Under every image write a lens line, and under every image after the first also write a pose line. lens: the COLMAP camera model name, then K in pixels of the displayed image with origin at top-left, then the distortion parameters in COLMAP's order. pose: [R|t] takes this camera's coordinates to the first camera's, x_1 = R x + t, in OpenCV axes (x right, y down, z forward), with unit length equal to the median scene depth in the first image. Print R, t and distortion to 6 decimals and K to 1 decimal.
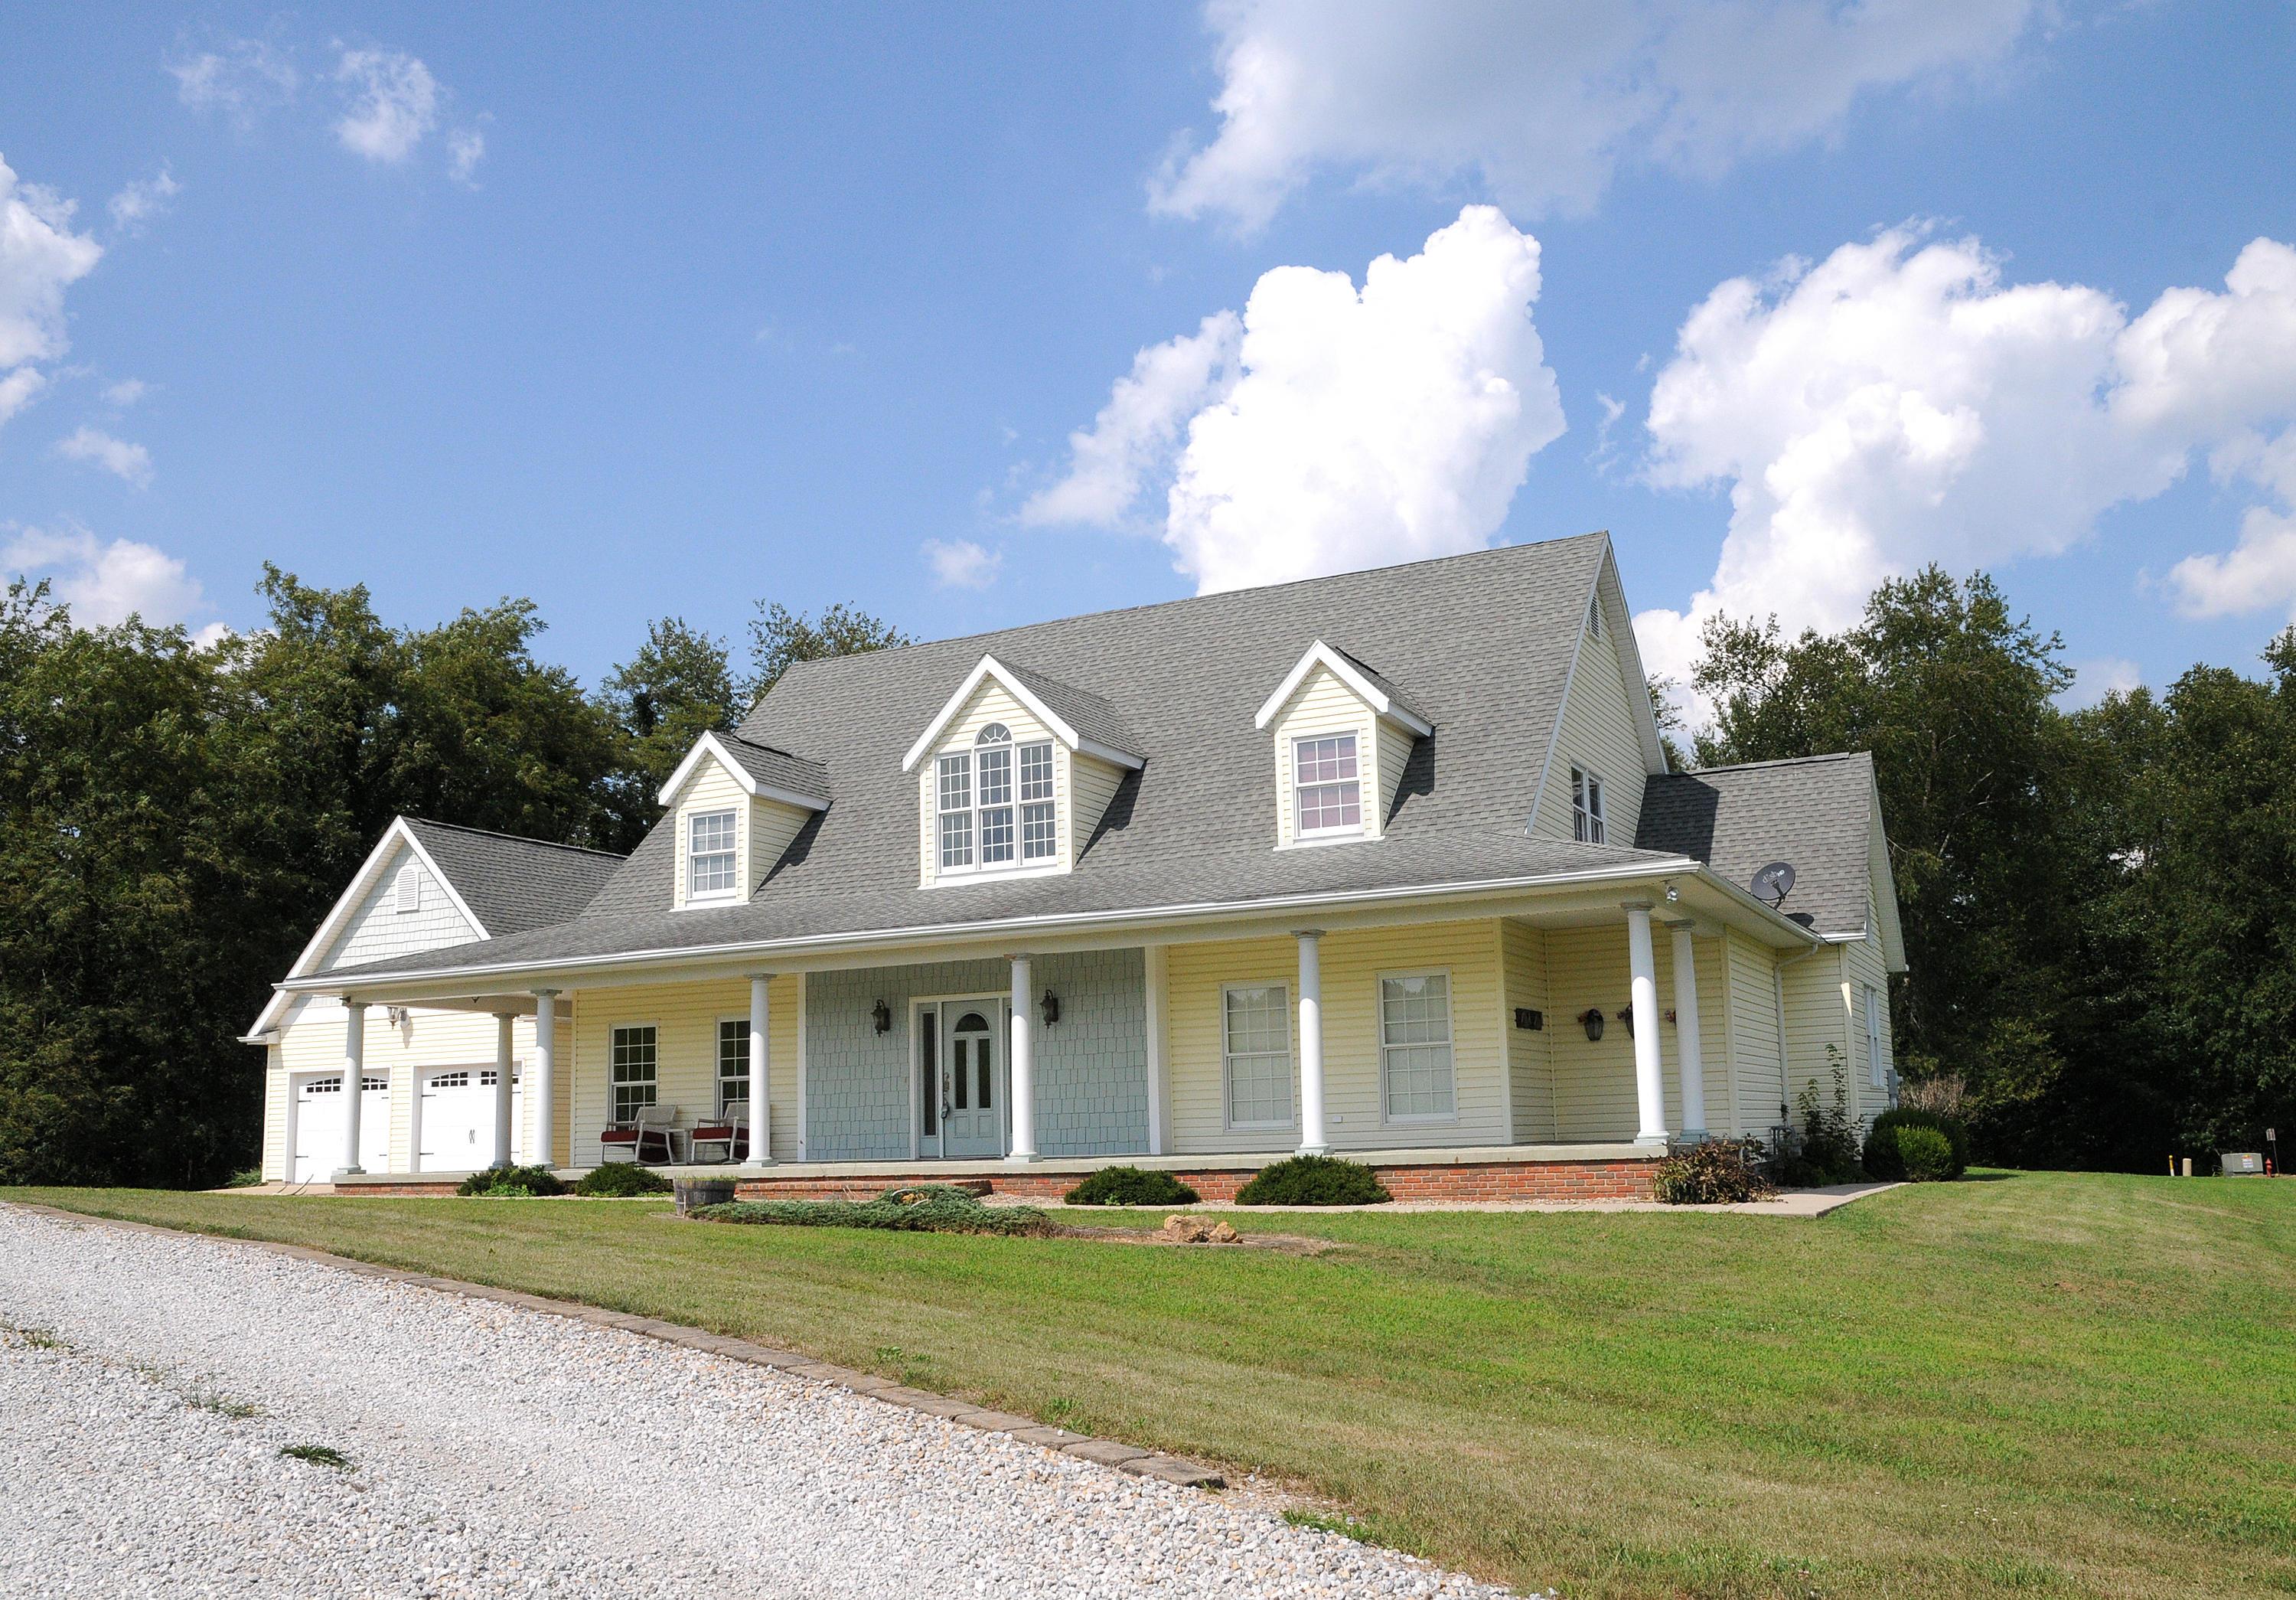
lens RADIAL K [[1831.4, 0, 1148.0], [0, 1831.4, 800.0], [0, 0, 1]] dist [-0.042440, 0.000985]
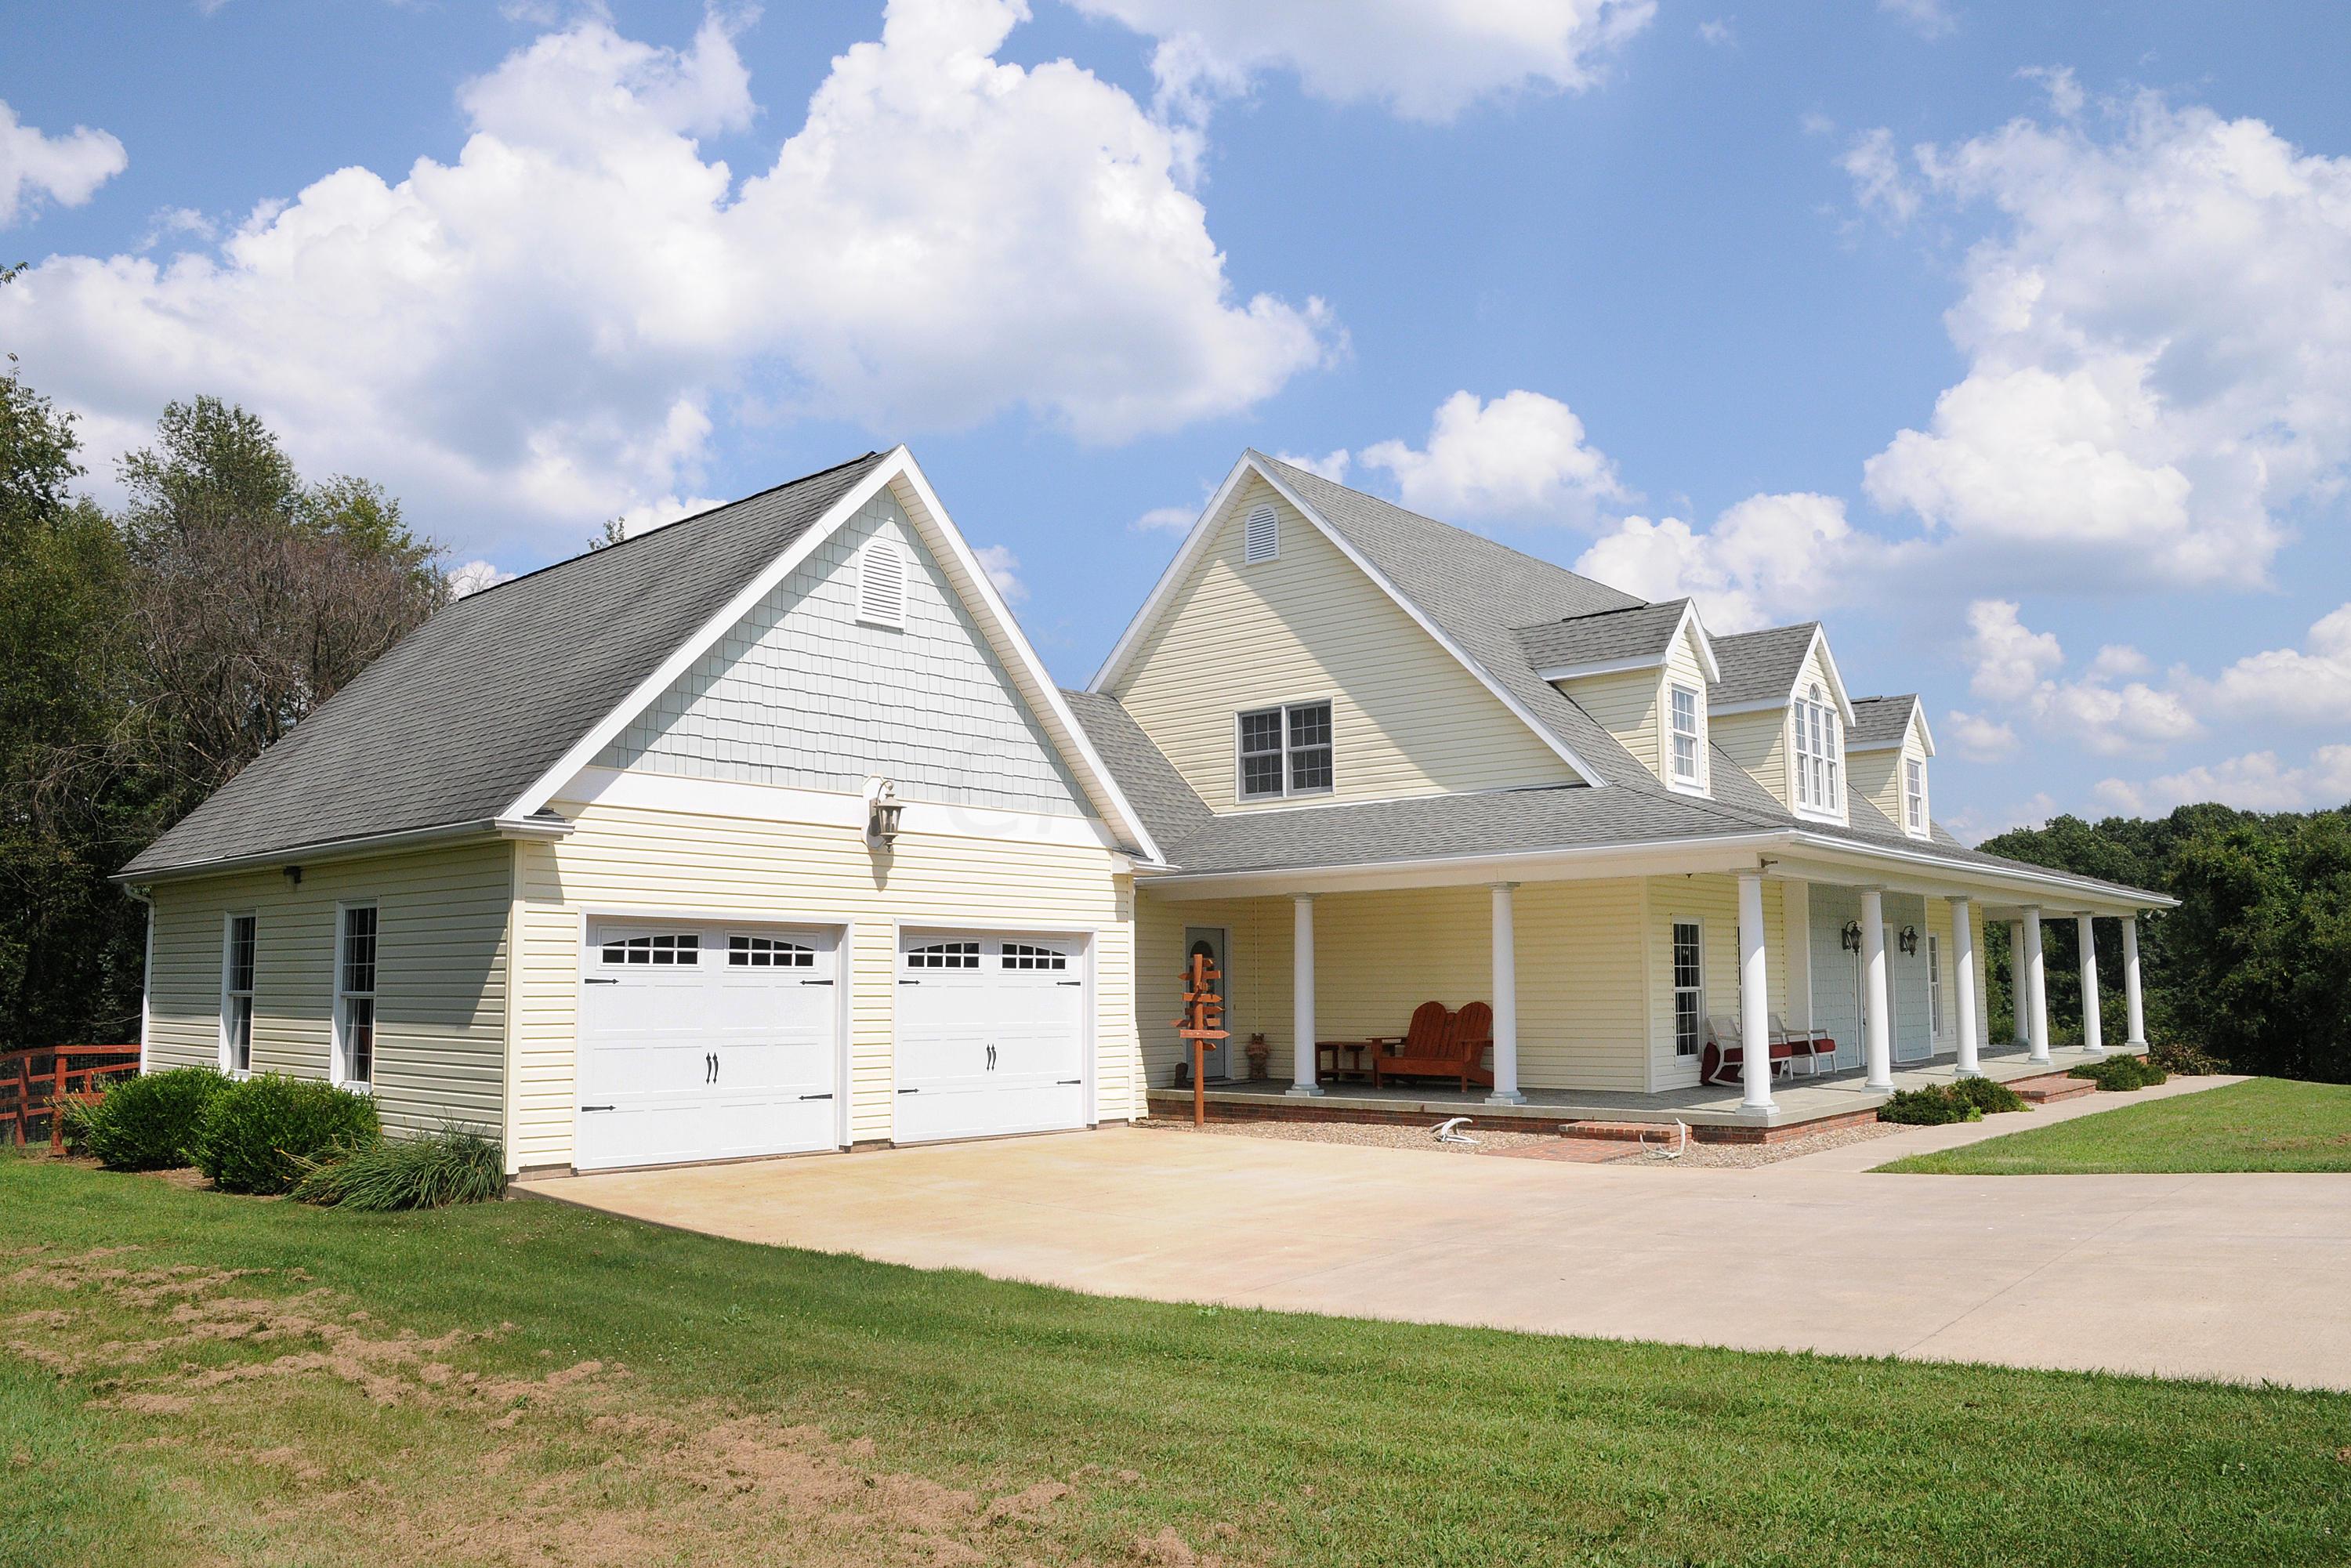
lens RADIAL K [[1749.4, 0, 1175.5], [0, 1749.4, 784.0], [0, 0, 1]] dist [-0.116770, -0.000570]
pose [[0.235406, 0.139593, 0.961820, -1.203465], [-0.176801, 0.979270, -0.098853, 0.195627], [-0.955681, -0.146780, 0.255206, 1.103351]]
